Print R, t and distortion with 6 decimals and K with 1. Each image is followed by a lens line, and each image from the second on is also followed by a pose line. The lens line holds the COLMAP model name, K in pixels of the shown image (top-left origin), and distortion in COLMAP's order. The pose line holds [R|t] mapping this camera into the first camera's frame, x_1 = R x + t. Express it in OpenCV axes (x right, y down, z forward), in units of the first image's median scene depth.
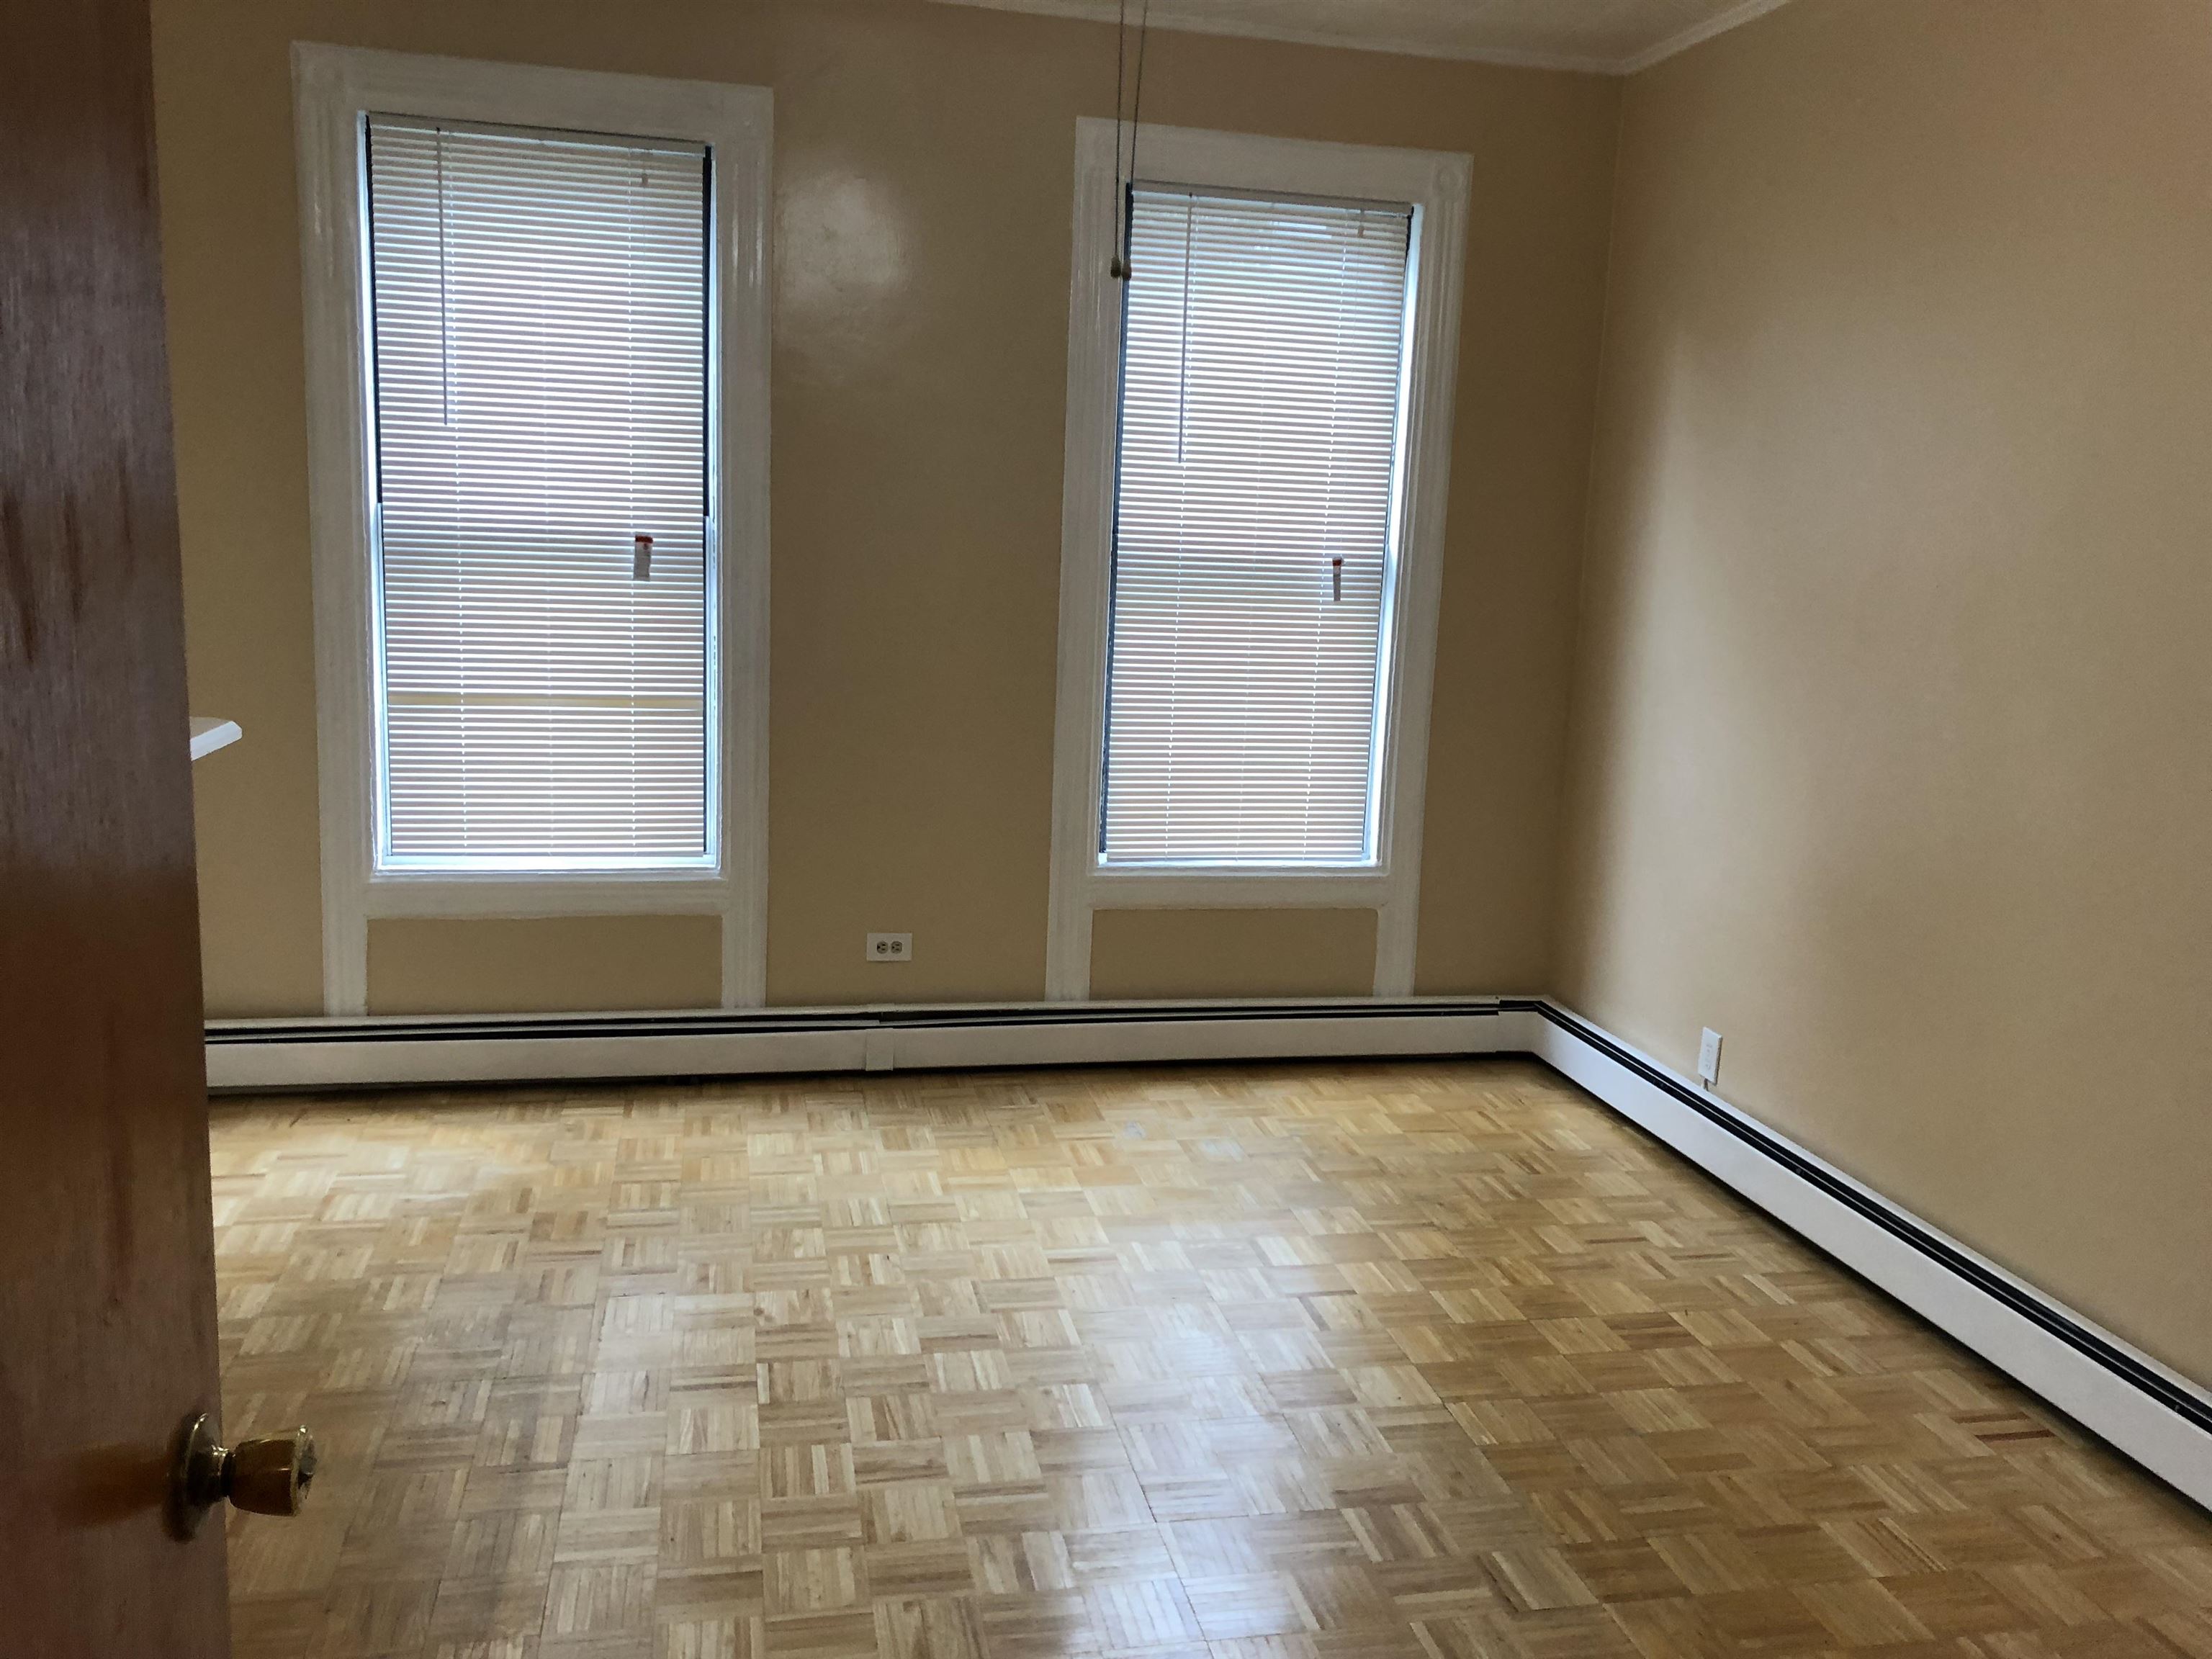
lens RADIAL K [[1843.0, 0, 1101.9], [0, 1843.0, 827.6], [0, 0, 1]] dist [0.050048, -0.021146]
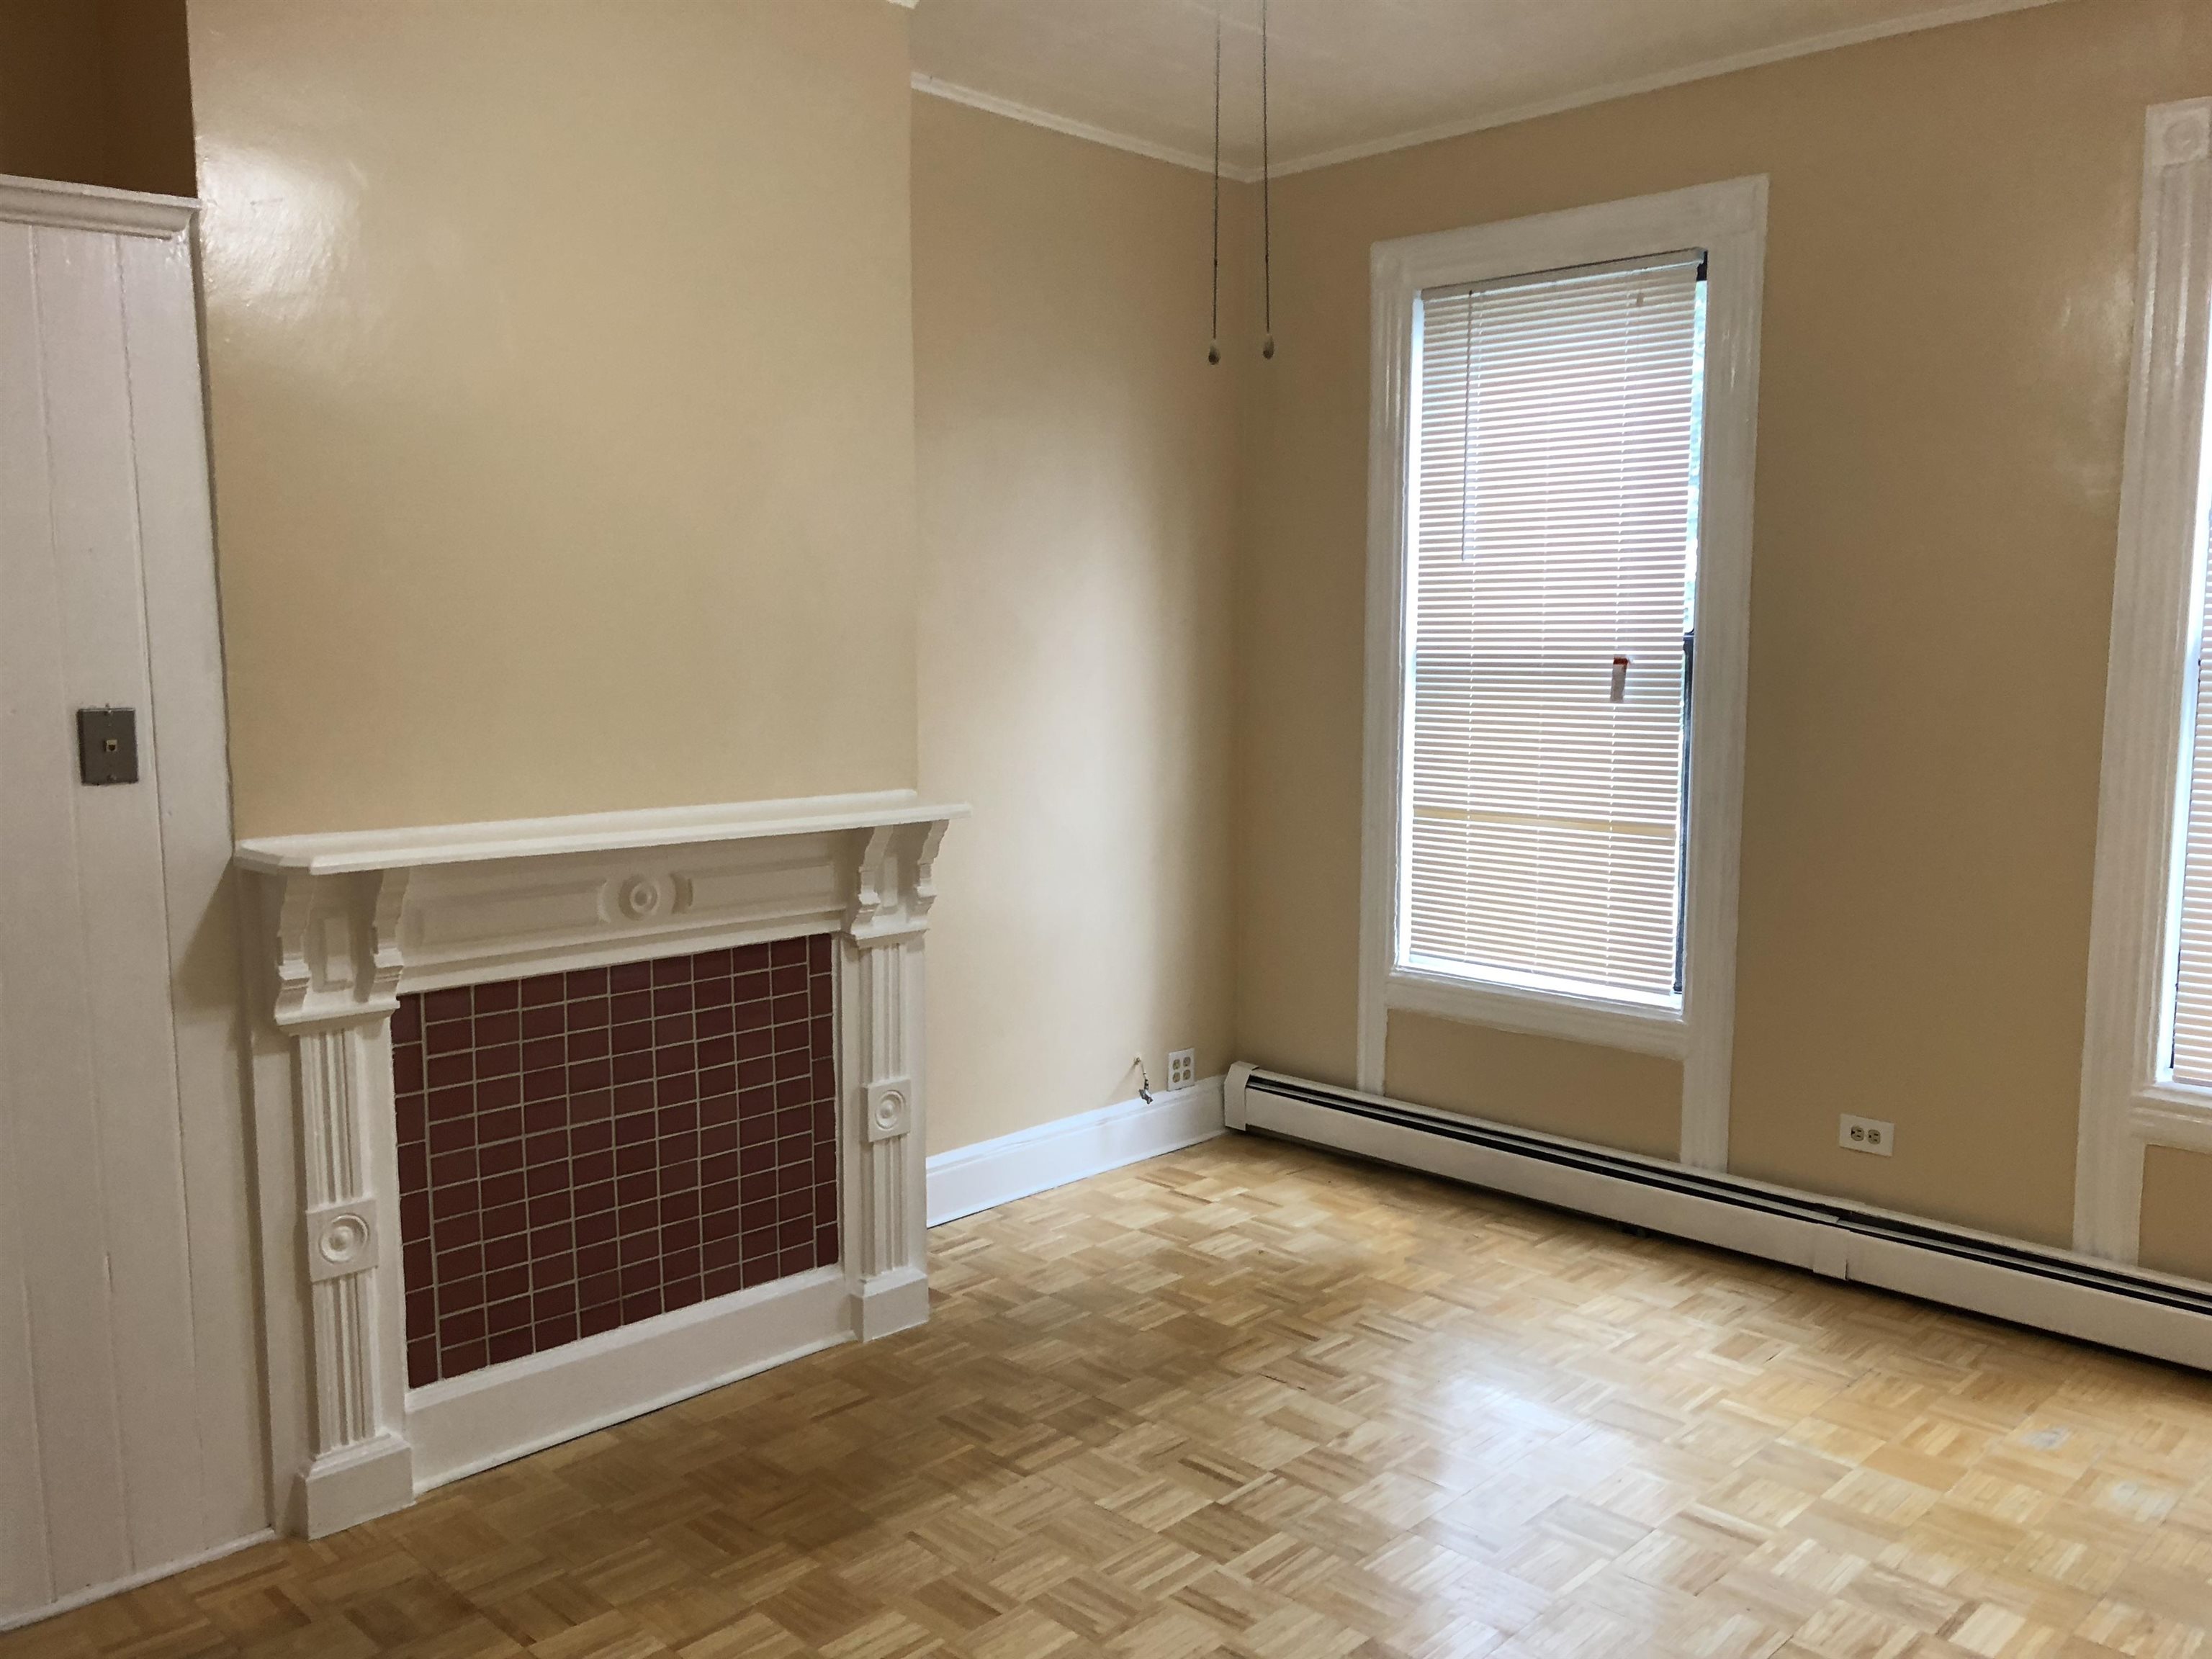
lens RADIAL K [[1843.0, 0, 1100.9], [0, 1843.0, 827.5], [0, 0, 1]] dist [0.050048, -0.021146]
pose [[0.548966, 0.057391, -0.833872, 0.421227], [-0.118885, 0.992858, -0.009934, -0.026437], [0.827347, 0.104589, 0.551868, 0.243028]]
